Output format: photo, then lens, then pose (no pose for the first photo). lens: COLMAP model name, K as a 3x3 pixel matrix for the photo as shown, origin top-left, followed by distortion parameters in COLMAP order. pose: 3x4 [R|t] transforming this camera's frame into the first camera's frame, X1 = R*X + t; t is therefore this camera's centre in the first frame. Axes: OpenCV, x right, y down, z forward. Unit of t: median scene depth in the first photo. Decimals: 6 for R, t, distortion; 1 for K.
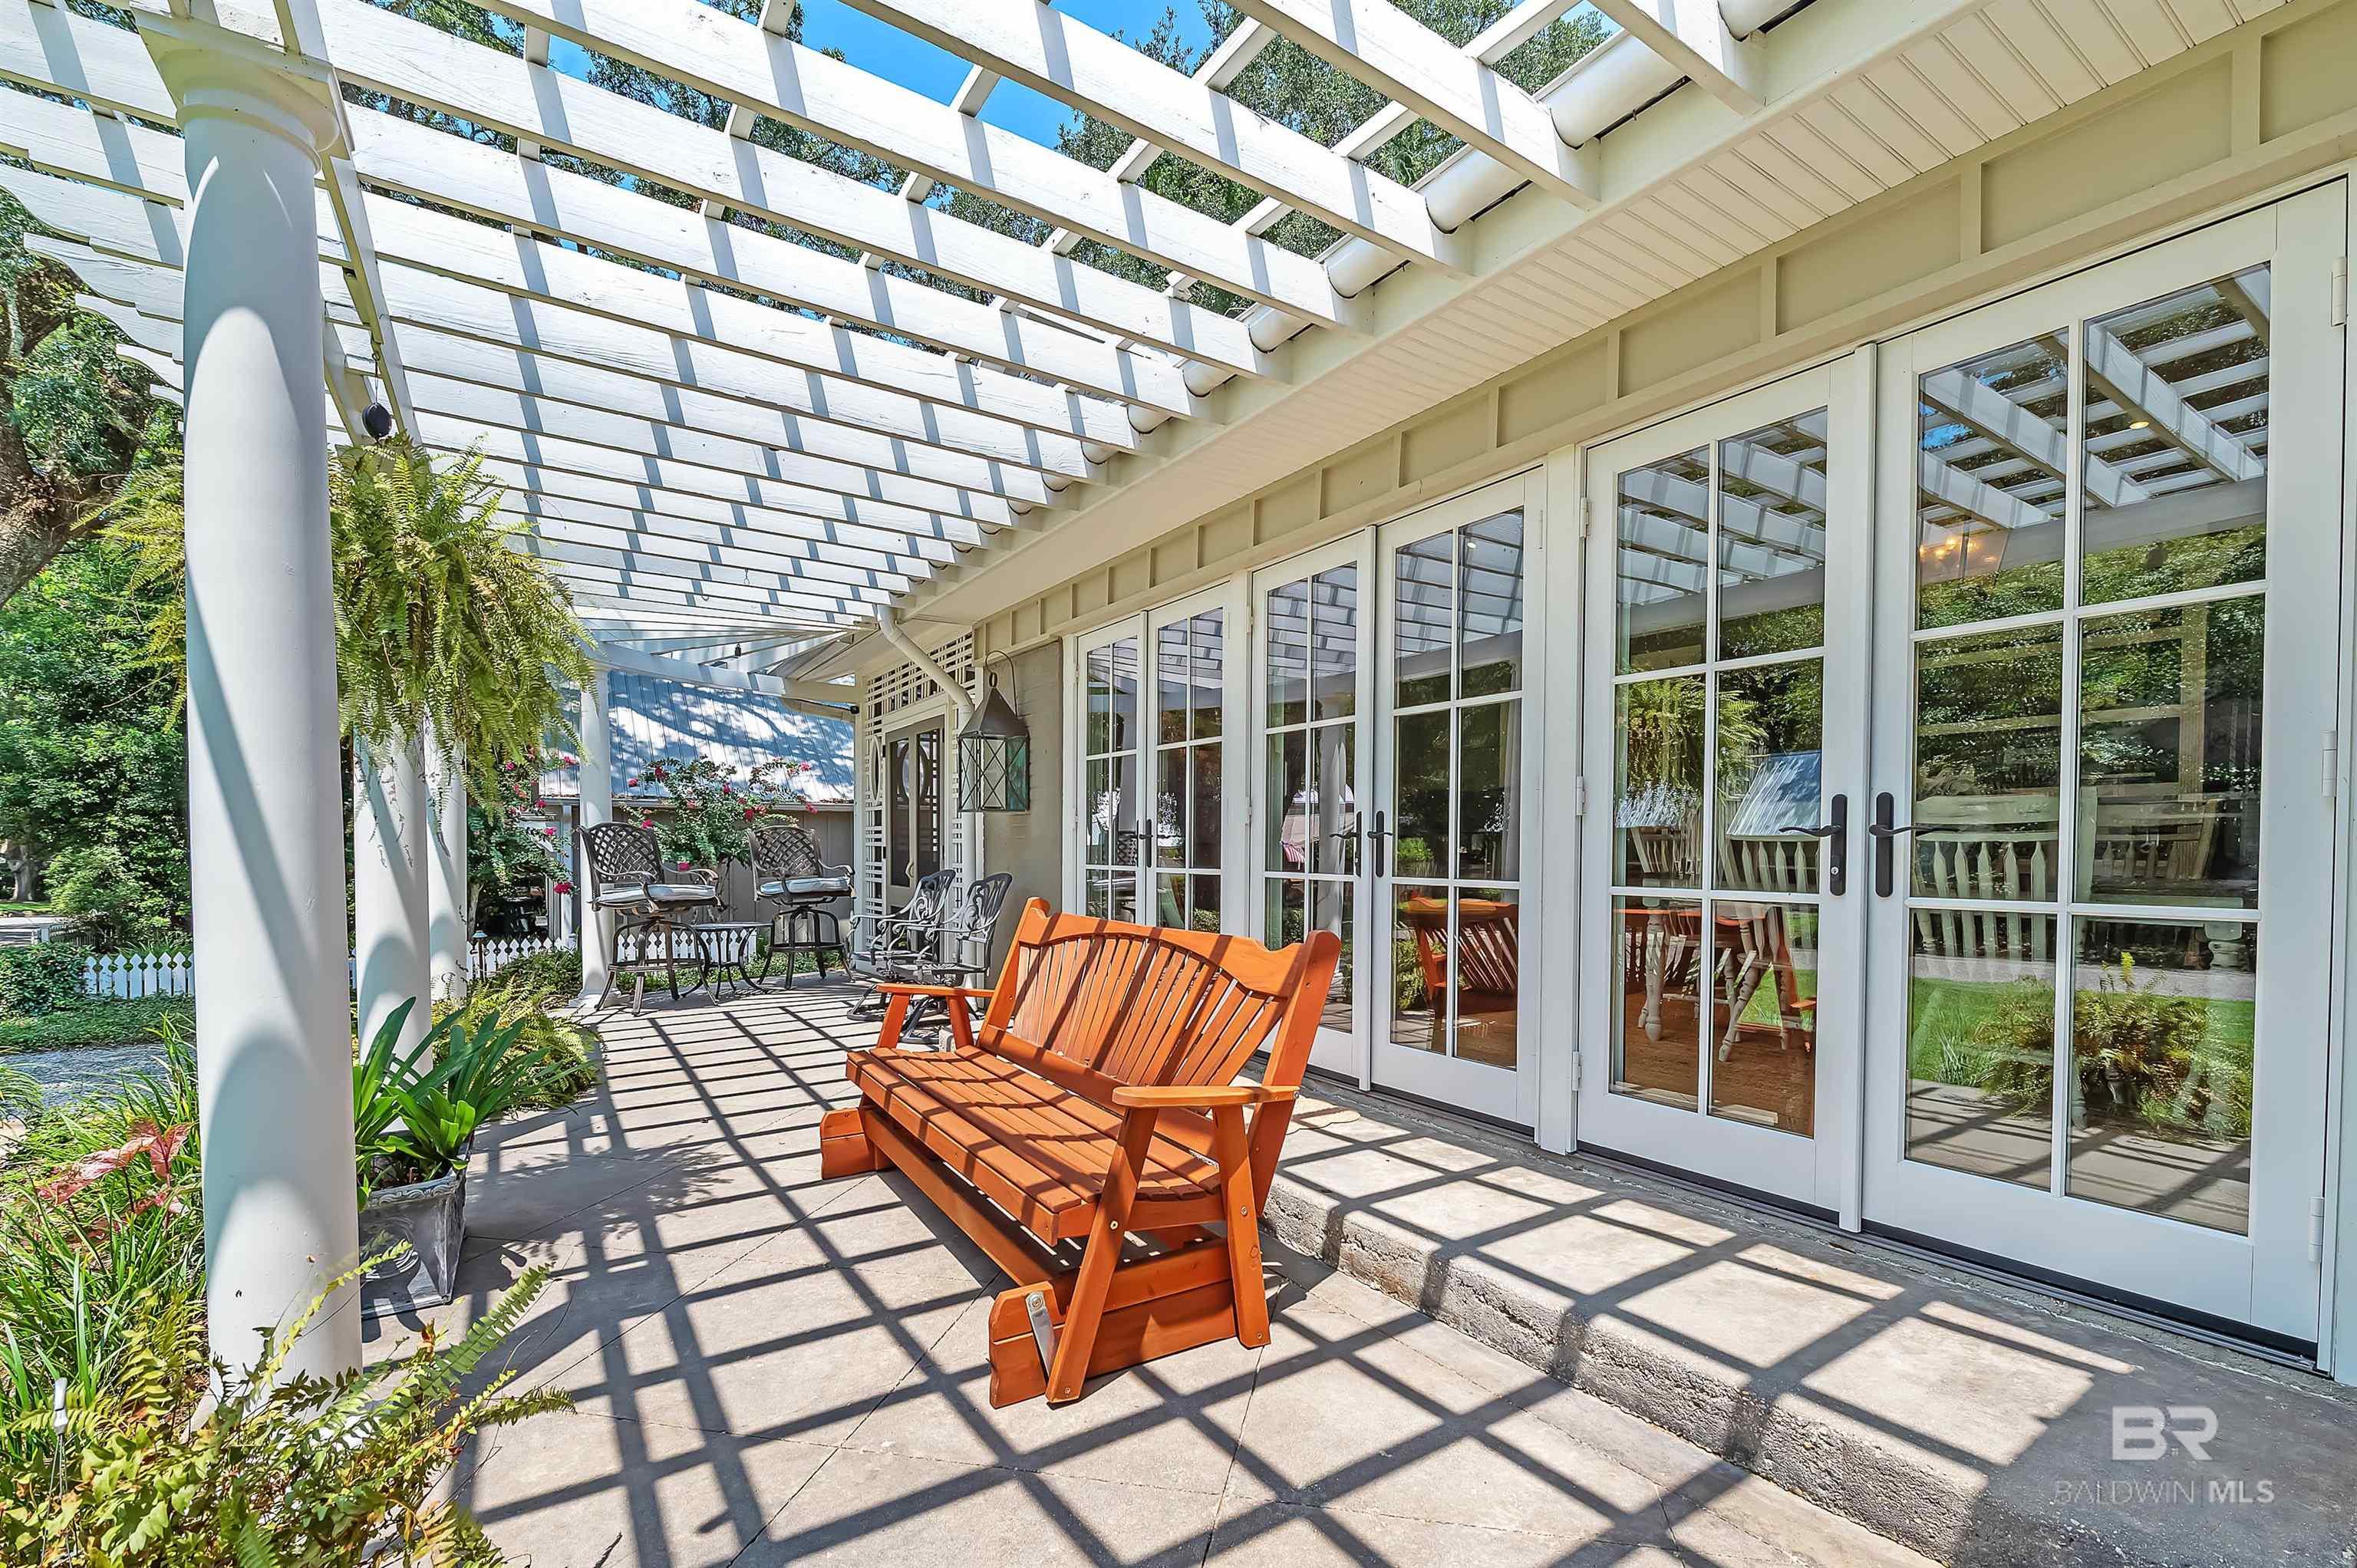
lens RADIAL K [[1024.0, 0, 1192.9], [0, 1024.0, 867.2], [0, 0, 1]] dist [-0.004173, -0.000430]
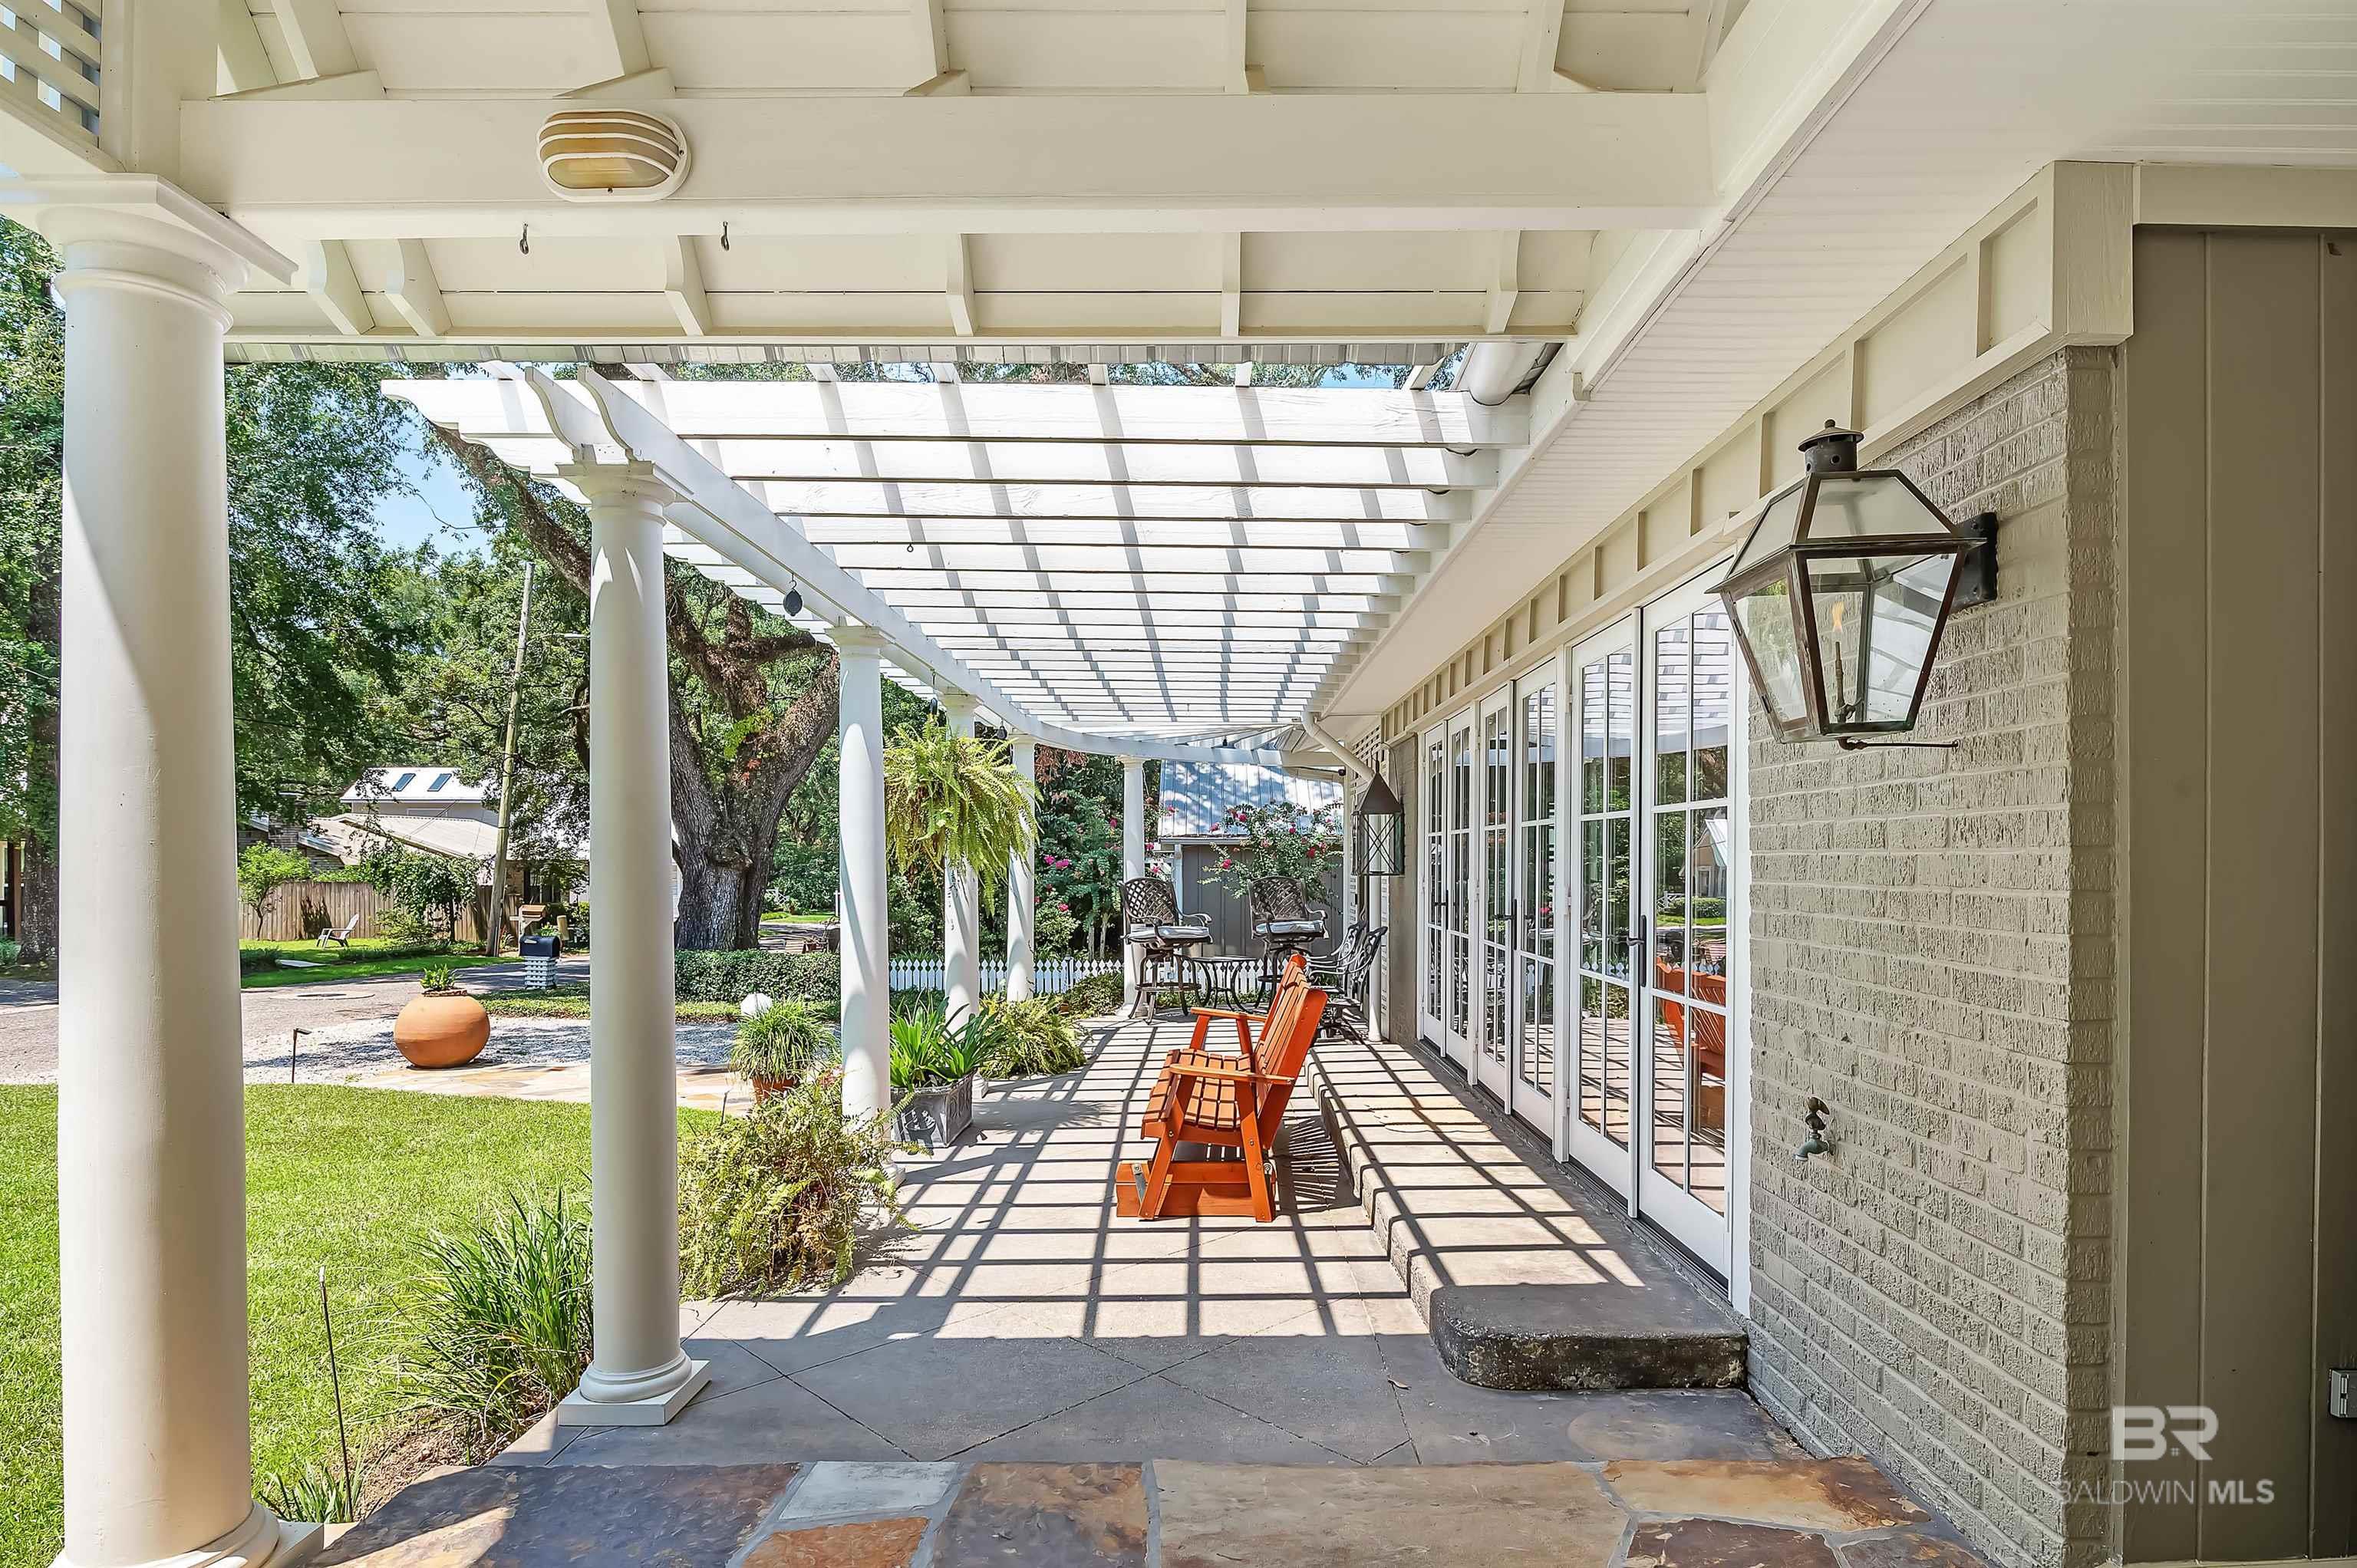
lens RADIAL K [[1189.2, 0, 1181.9], [0, 1189.2, 859.8], [0, 0, 1]] dist [0.000090, -0.001187]
pose [[0.826870, -0.002514, -0.562387, 0.553816], [-0.012429, 0.999664, -0.022743, -0.051765], [0.562255, 0.025795, 0.826561, -0.394102]]
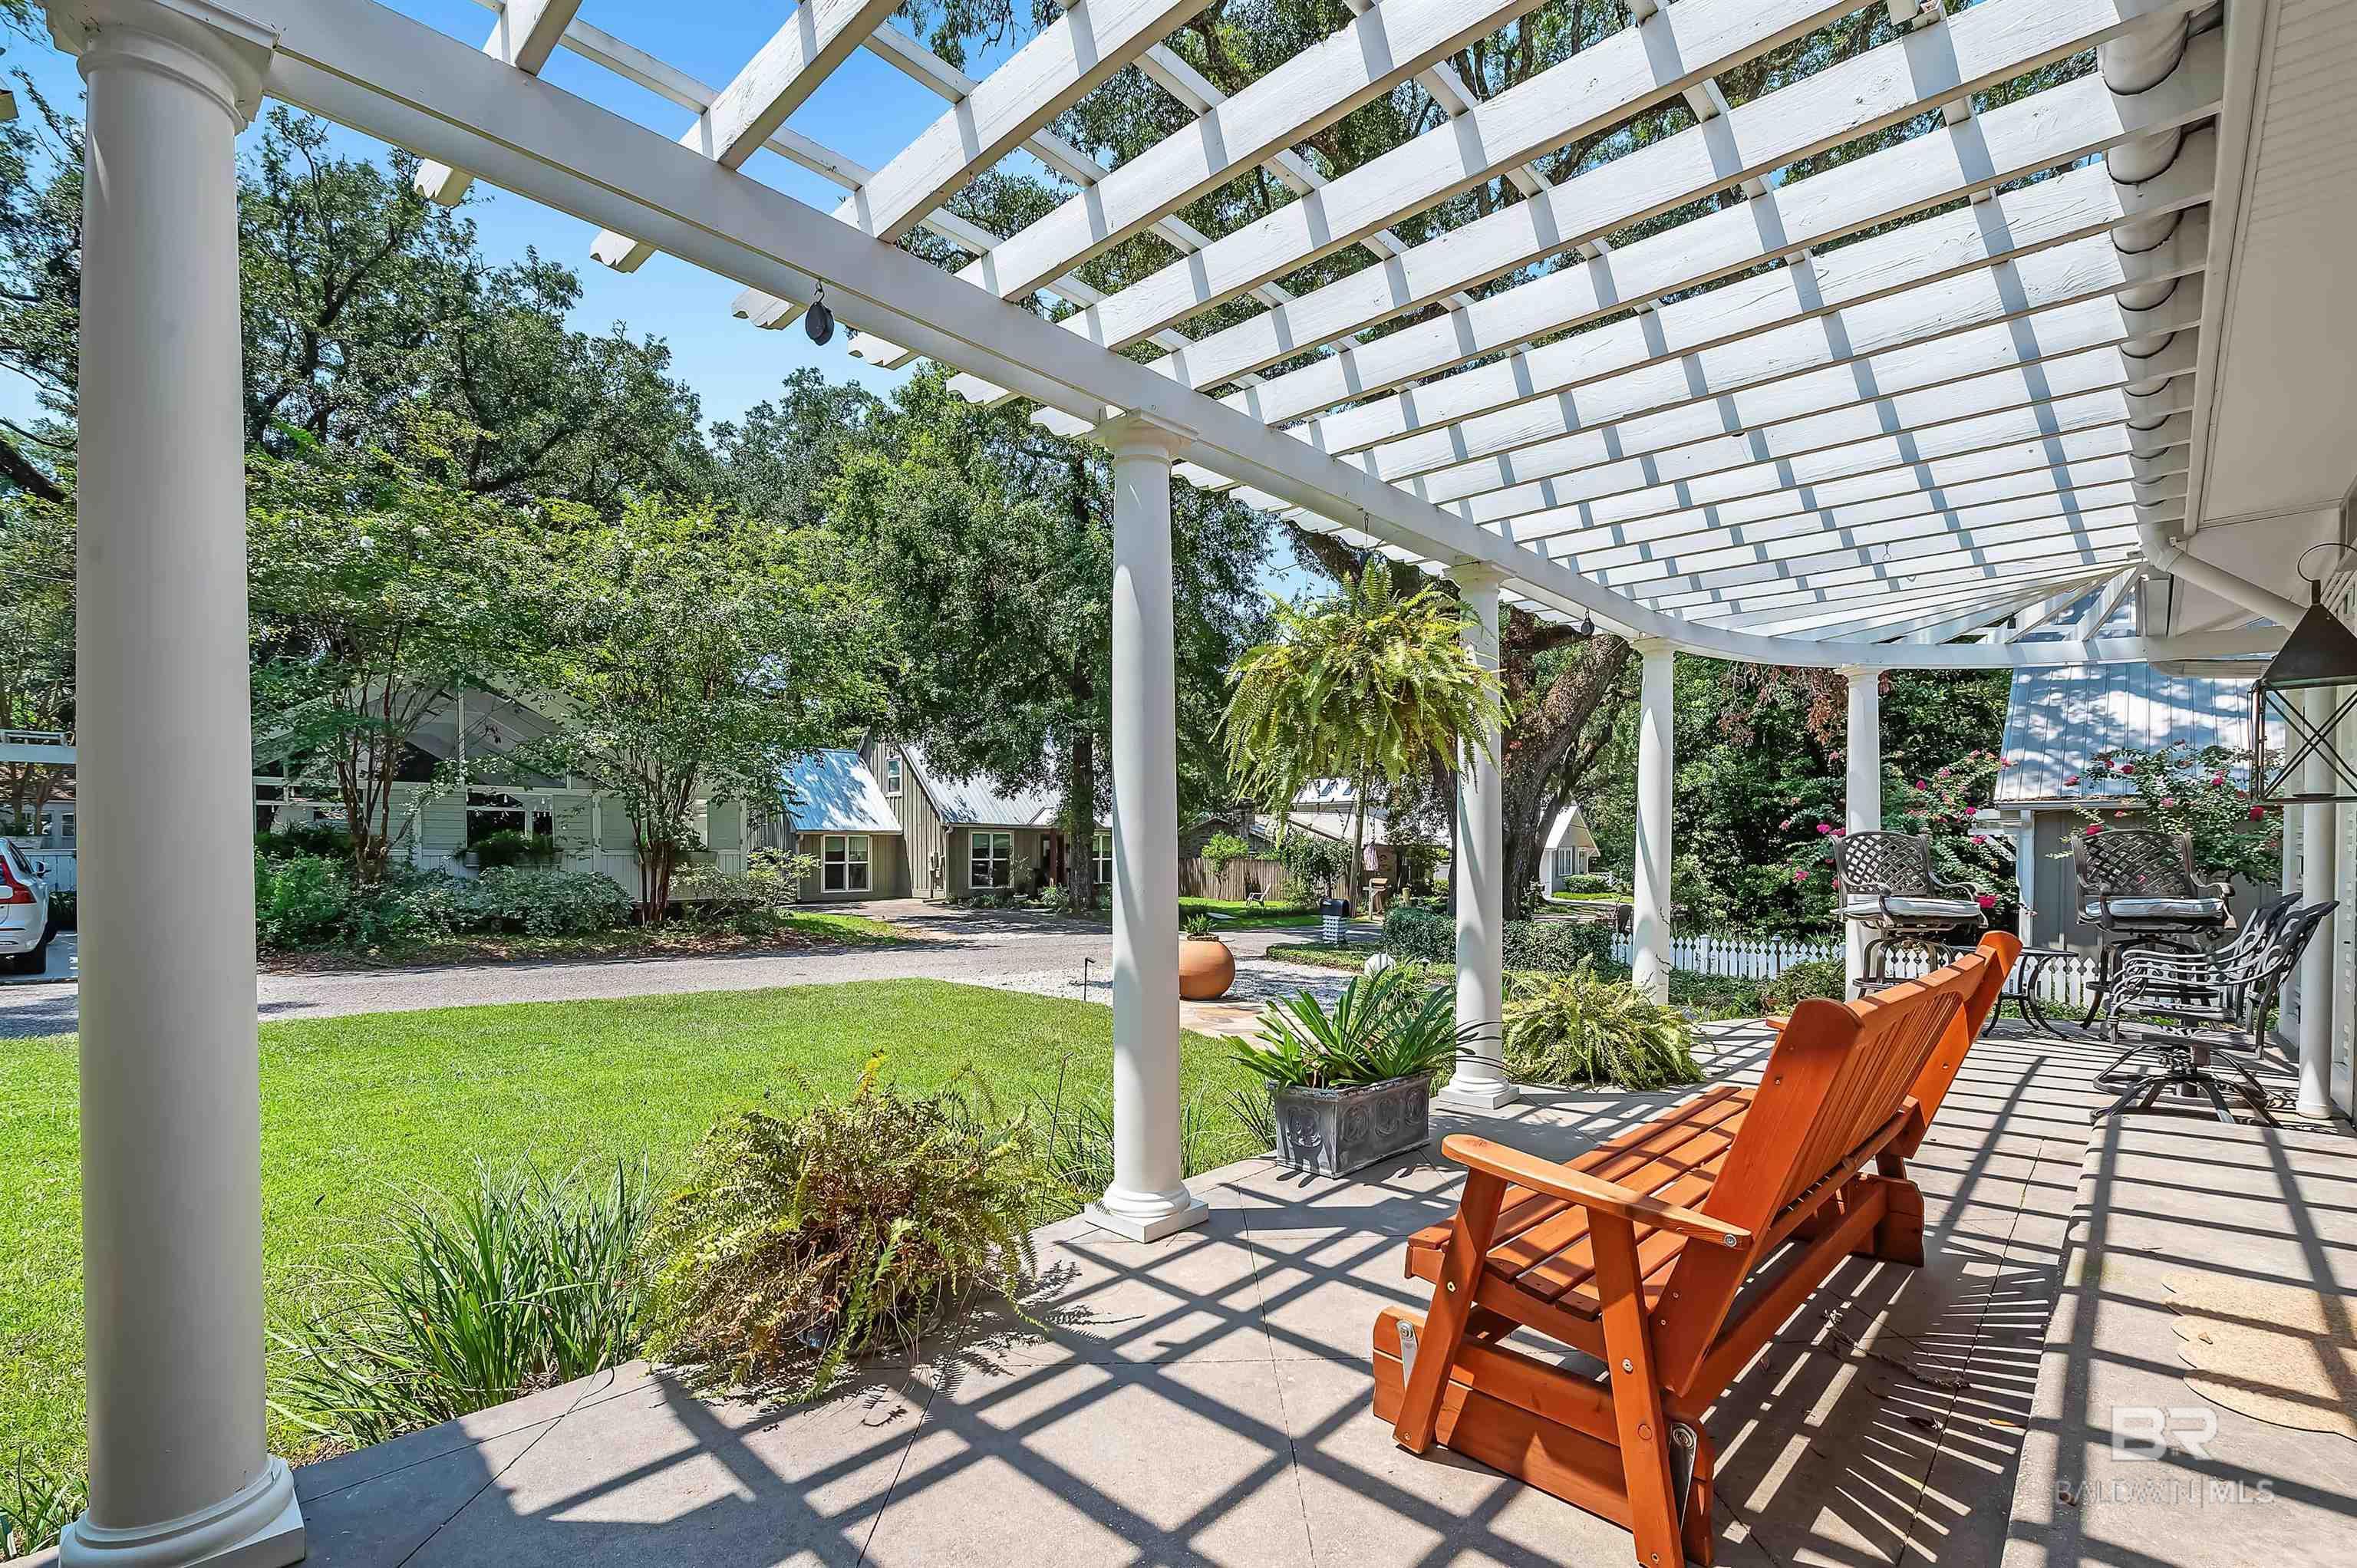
lens RADIAL K [[1024.0, 0, 1192.9], [0, 1024.0, 867.2], [0, 0, 1]] dist [-0.004173, -0.000430]
pose [[0.244448, 0.014829, -0.969549, 0.328777], [-0.023966, 0.999670, 0.009248, -0.005020], [0.969366, 0.020976, 0.244722, 0.260303]]
